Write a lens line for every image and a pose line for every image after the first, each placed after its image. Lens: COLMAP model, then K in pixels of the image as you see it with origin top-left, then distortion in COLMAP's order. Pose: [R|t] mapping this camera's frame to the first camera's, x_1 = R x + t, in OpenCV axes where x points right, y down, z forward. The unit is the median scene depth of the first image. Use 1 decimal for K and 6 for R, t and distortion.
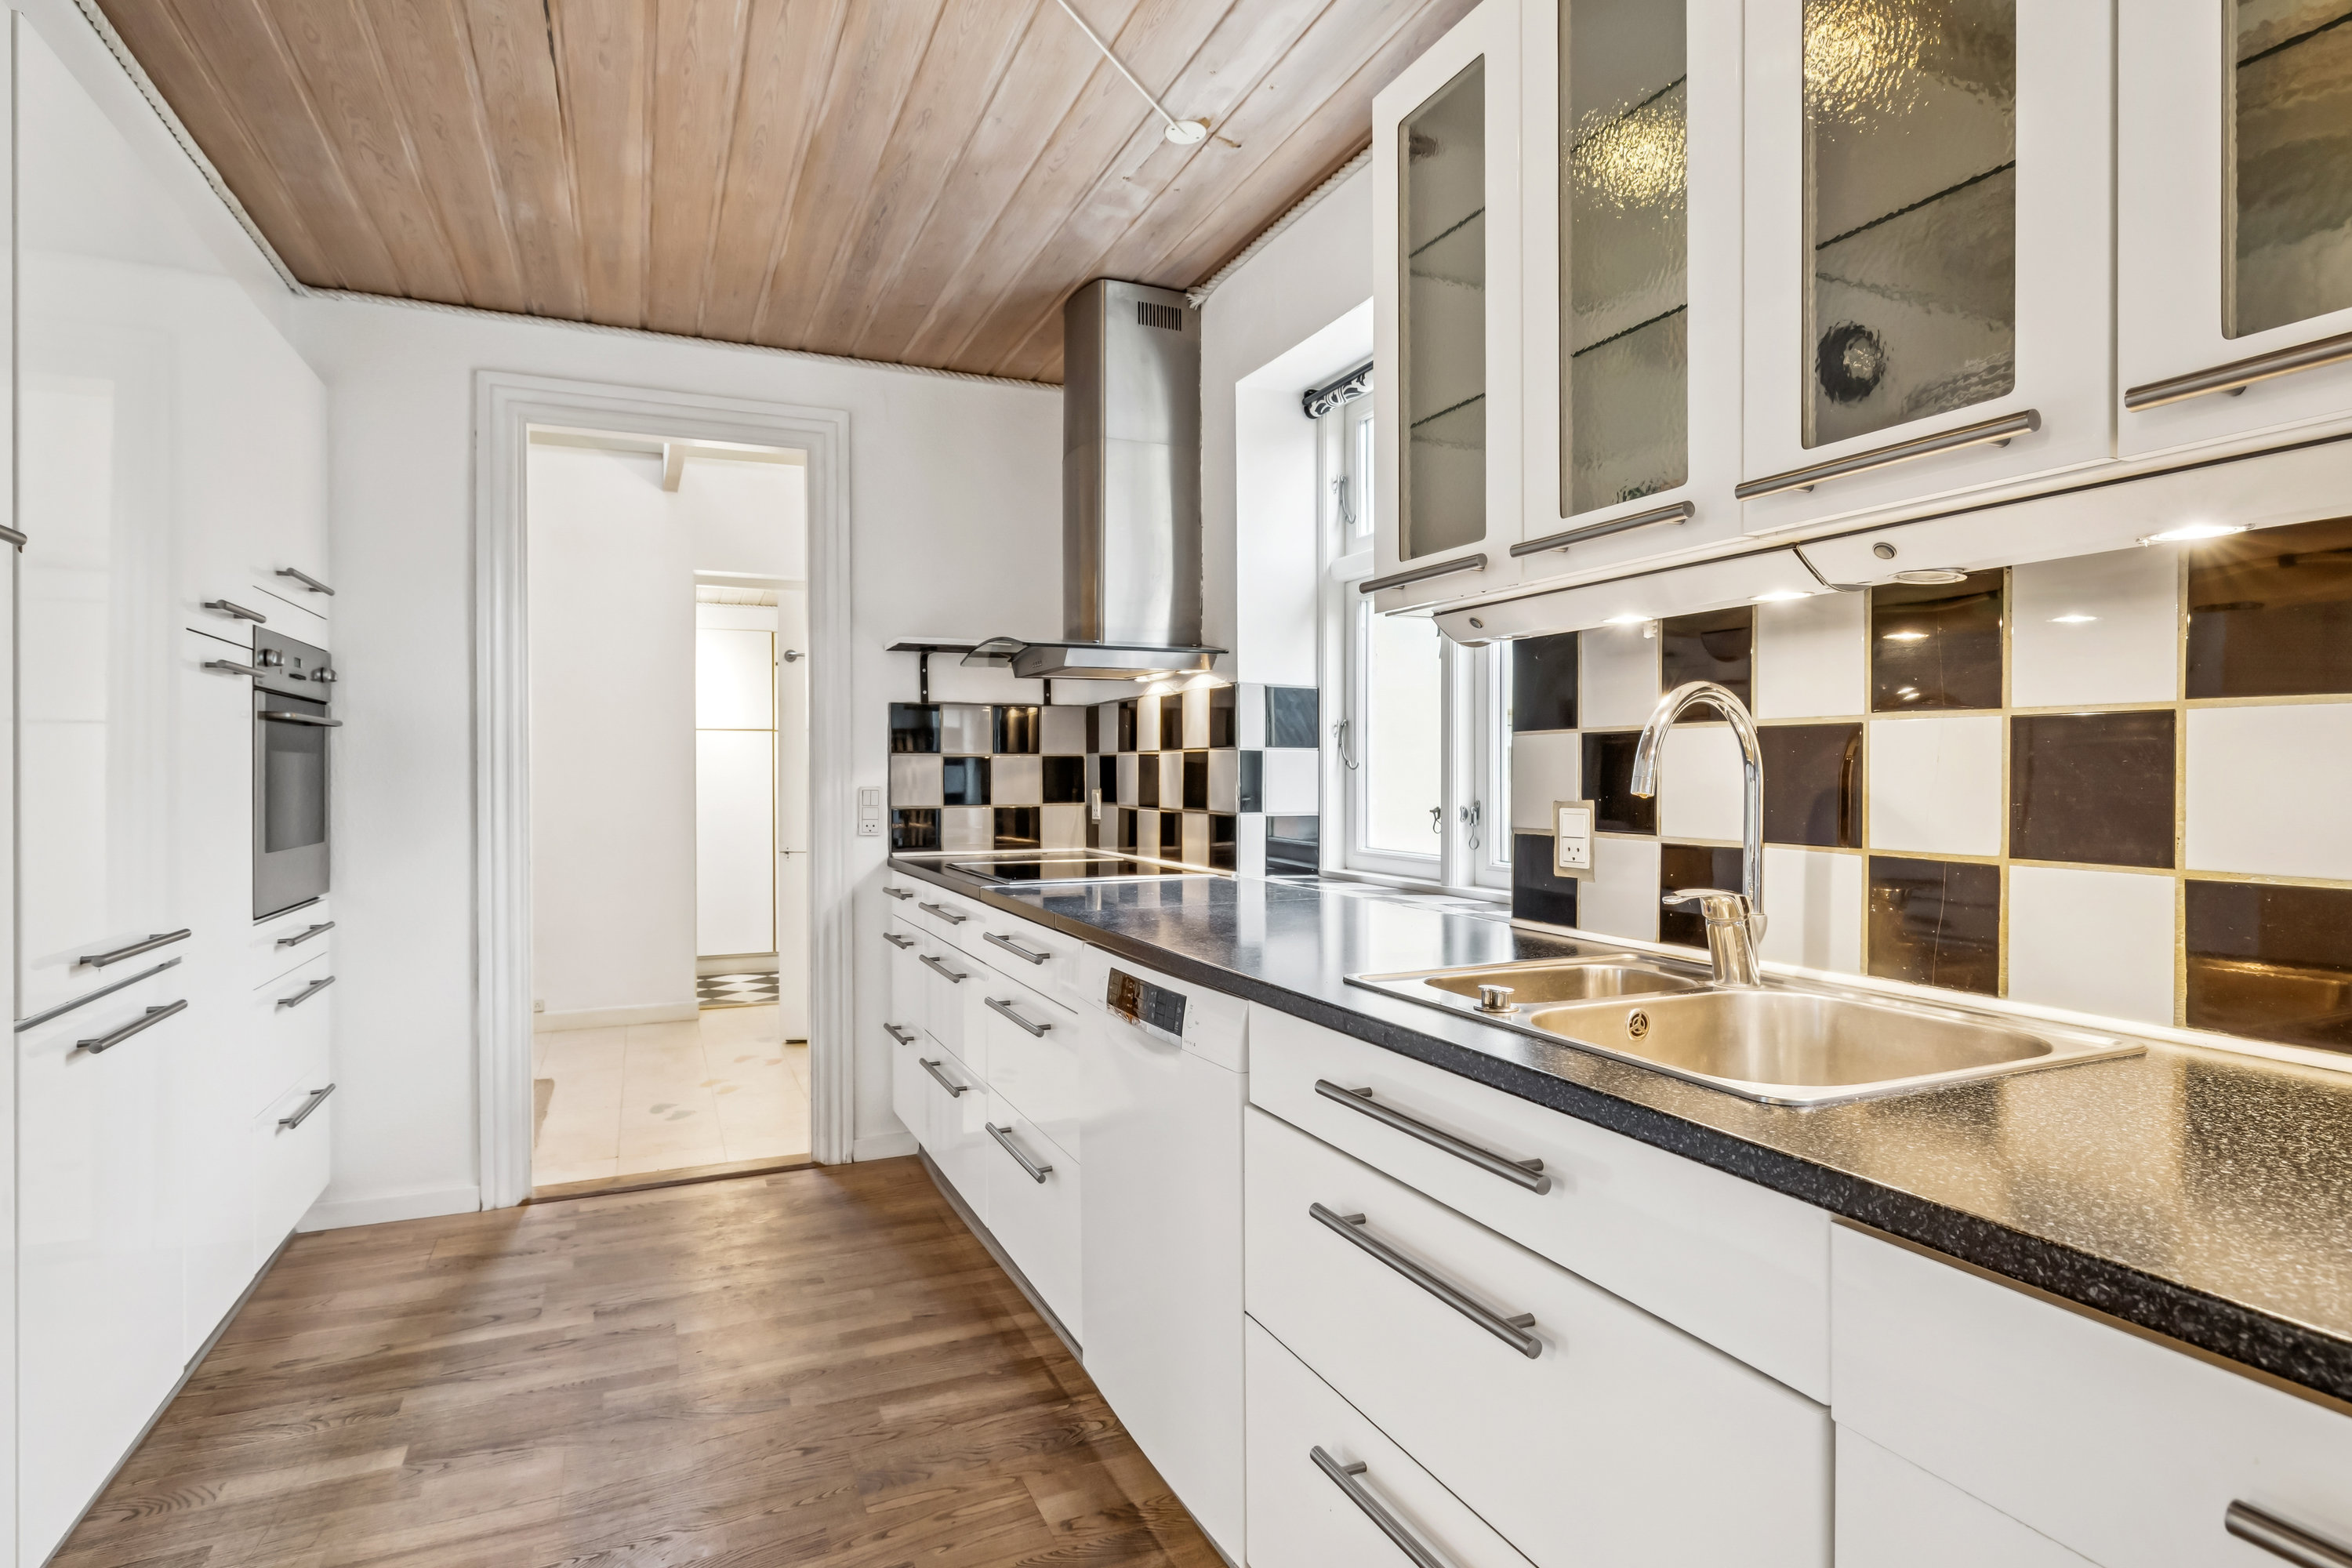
lens RADIAL K [[1233.2, 0, 1180.0], [0, 1233.2, 770.7], [0, 0, 1]] dist [0.008123, 0.000413]
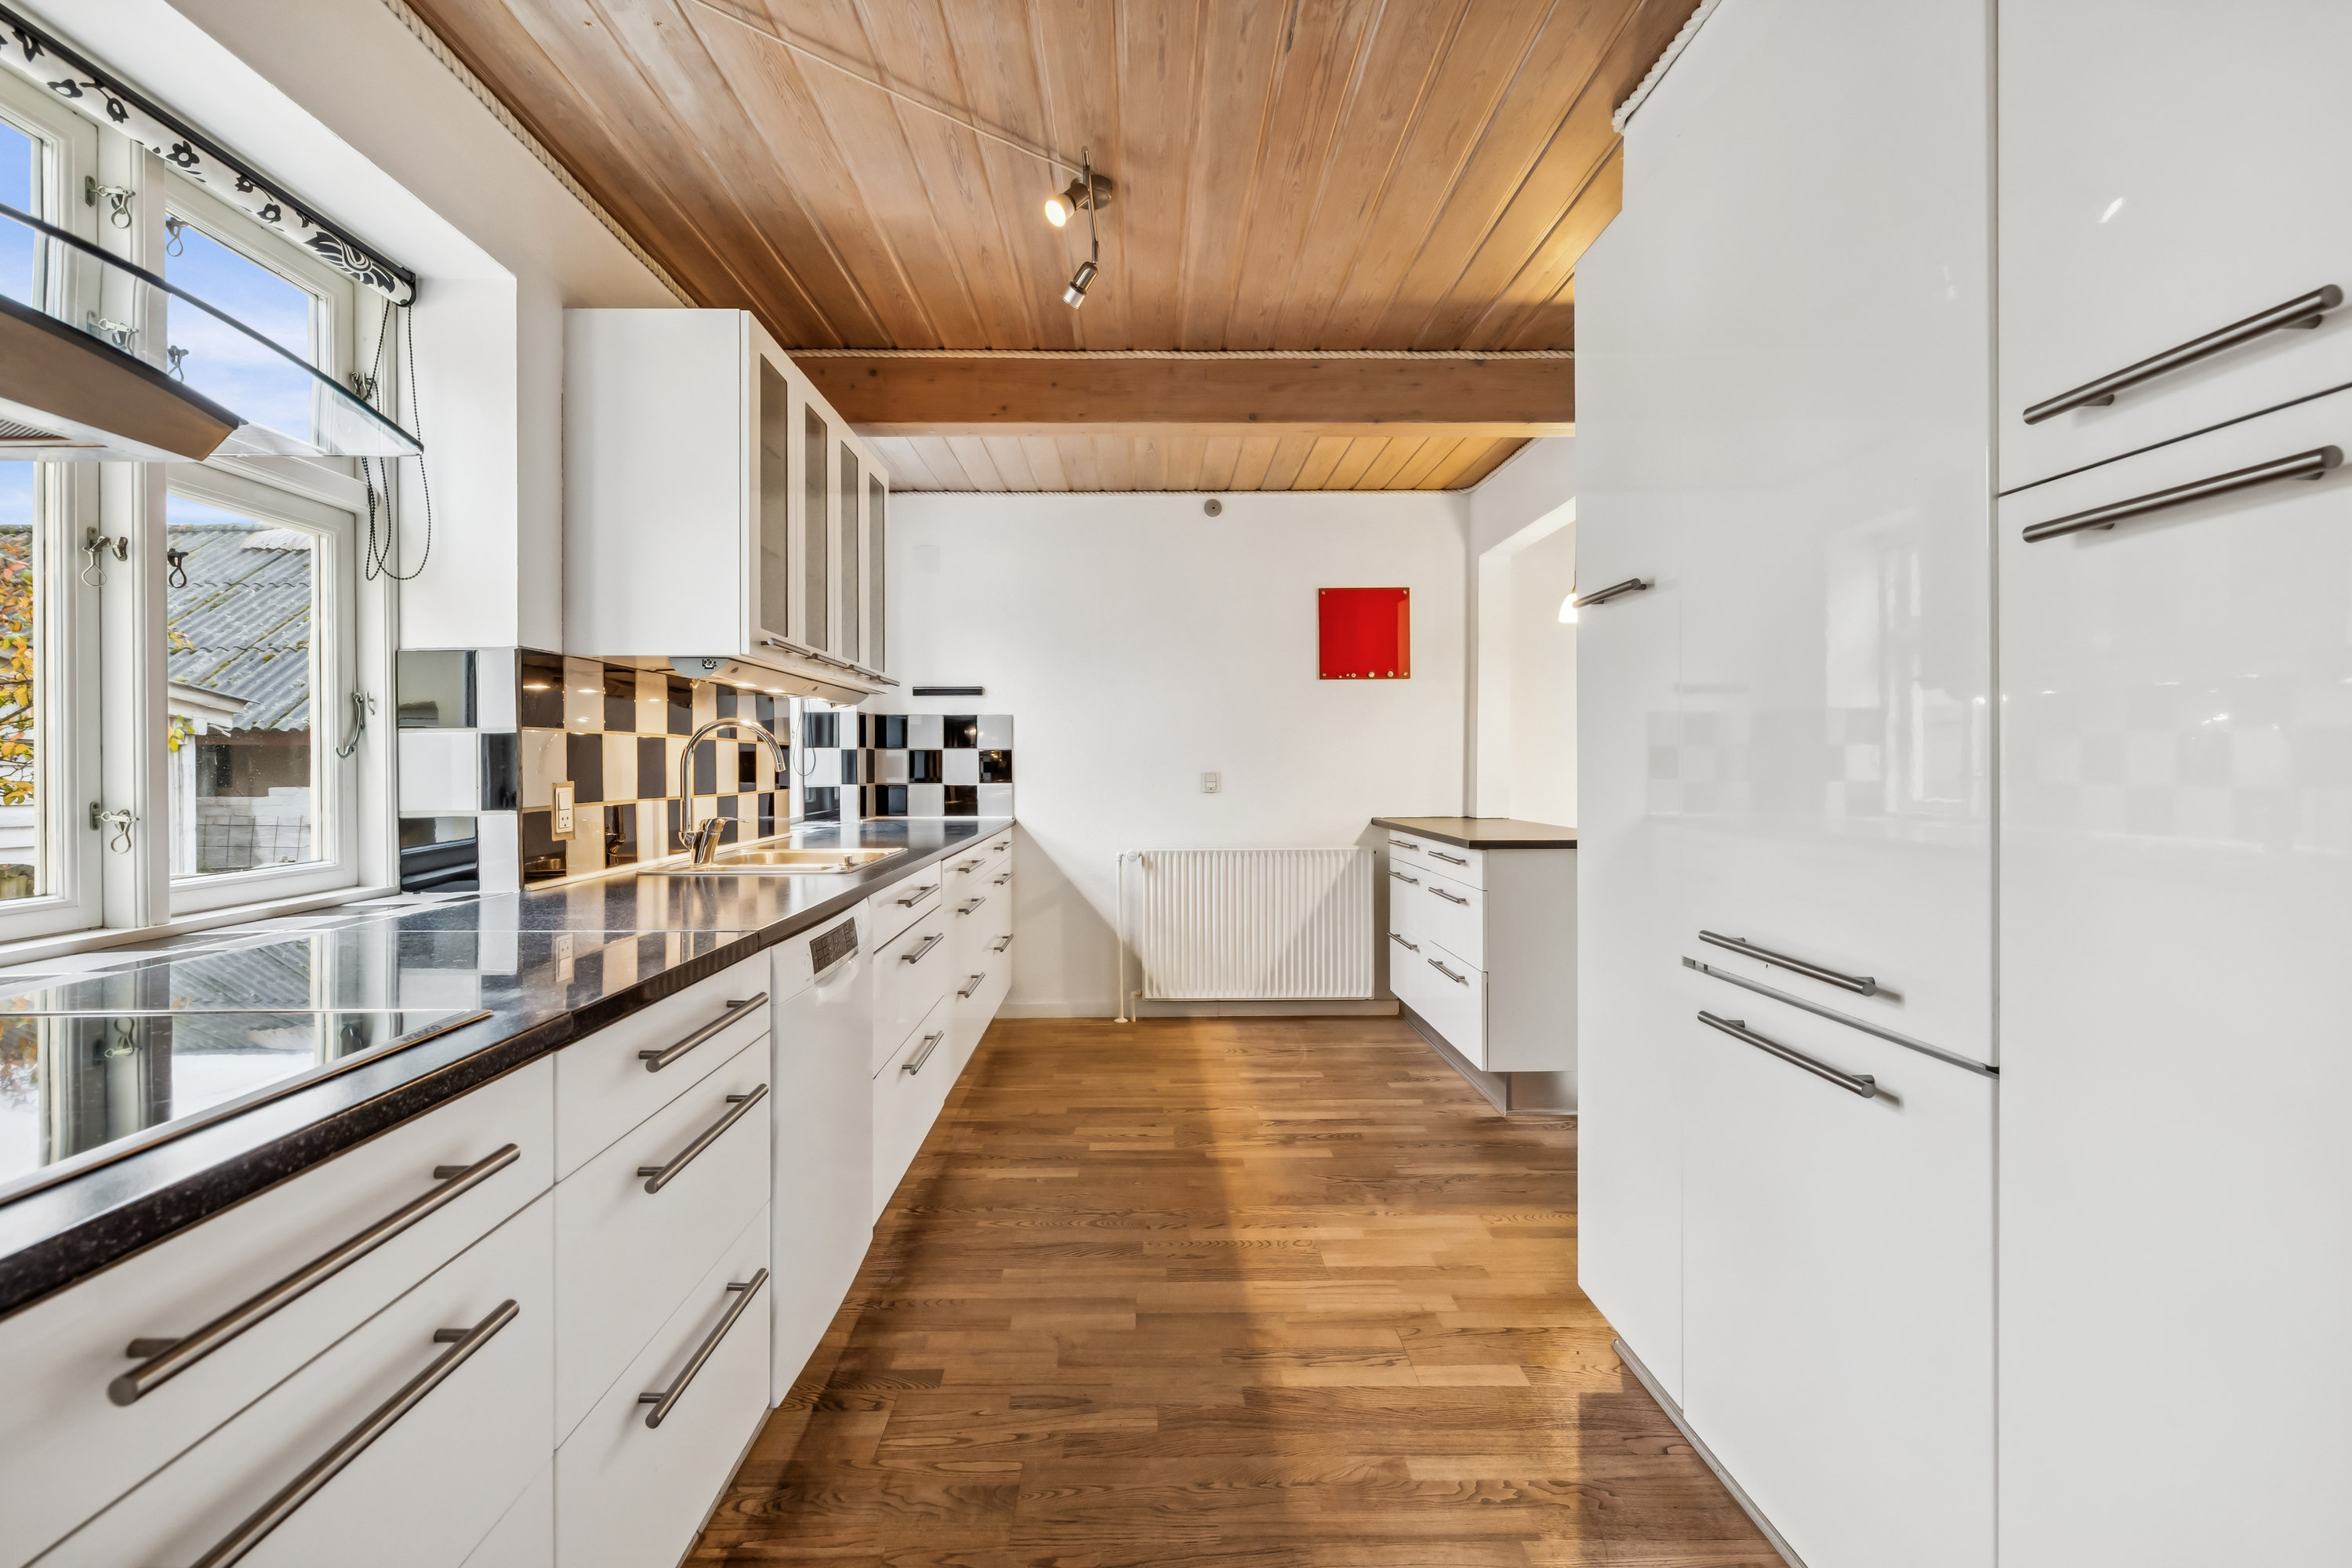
lens RADIAL K [[1086.0, 0, 1169.6], [0, 1086.0, 777.5], [0, 0, 1]] dist [-0.000166, -0.000004]
pose [[-0.923344, 0.001166, 0.383971, -0.724475], [0.004810, 0.999952, 0.008530, 0.012646], [-0.383943, 0.009723, -0.923306, 1.802945]]
